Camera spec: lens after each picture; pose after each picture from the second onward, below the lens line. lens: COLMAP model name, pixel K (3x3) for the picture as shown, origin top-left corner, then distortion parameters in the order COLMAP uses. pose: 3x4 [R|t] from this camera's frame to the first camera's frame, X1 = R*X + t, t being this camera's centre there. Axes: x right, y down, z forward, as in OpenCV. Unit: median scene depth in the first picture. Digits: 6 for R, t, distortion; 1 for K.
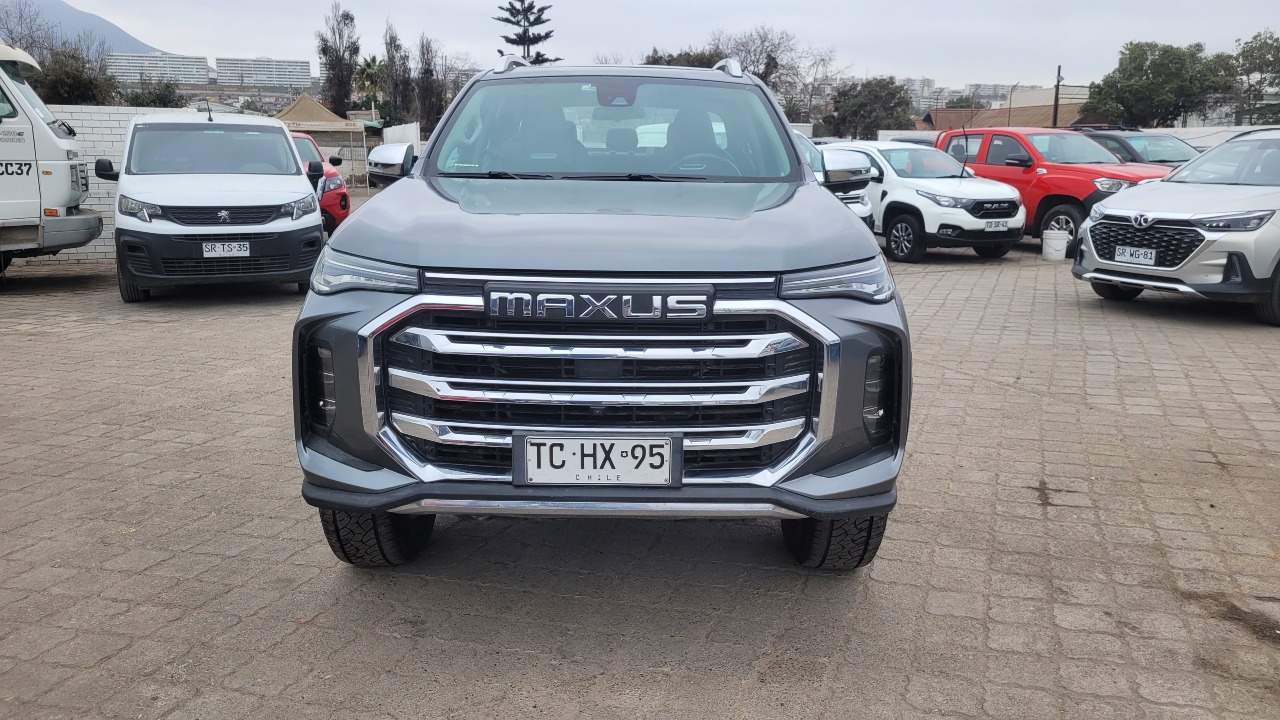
lens RADIAL K [[989.7, 0, 642.0], [0, 989.7, 340.7], [0, 0, 1]] dist [0.033328, -0.006688]
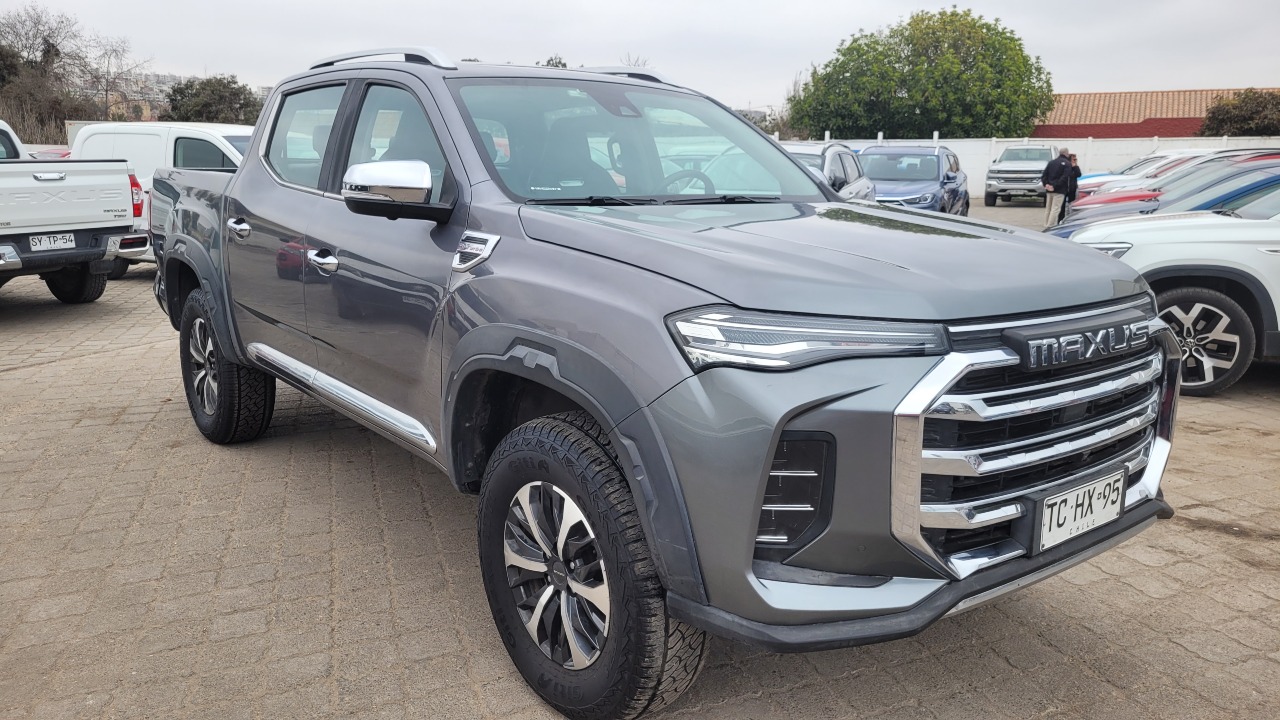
lens RADIAL K [[989.7, 0, 642.0], [0, 989.7, 340.7], [0, 0, 1]] dist [0.033328, -0.006688]
pose [[0.784052, -0.112344, 0.610444, -0.909968], [0.114402, 0.992790, 0.035772, -0.114570], [-0.610061, 0.041789, 0.791251, 0.501422]]
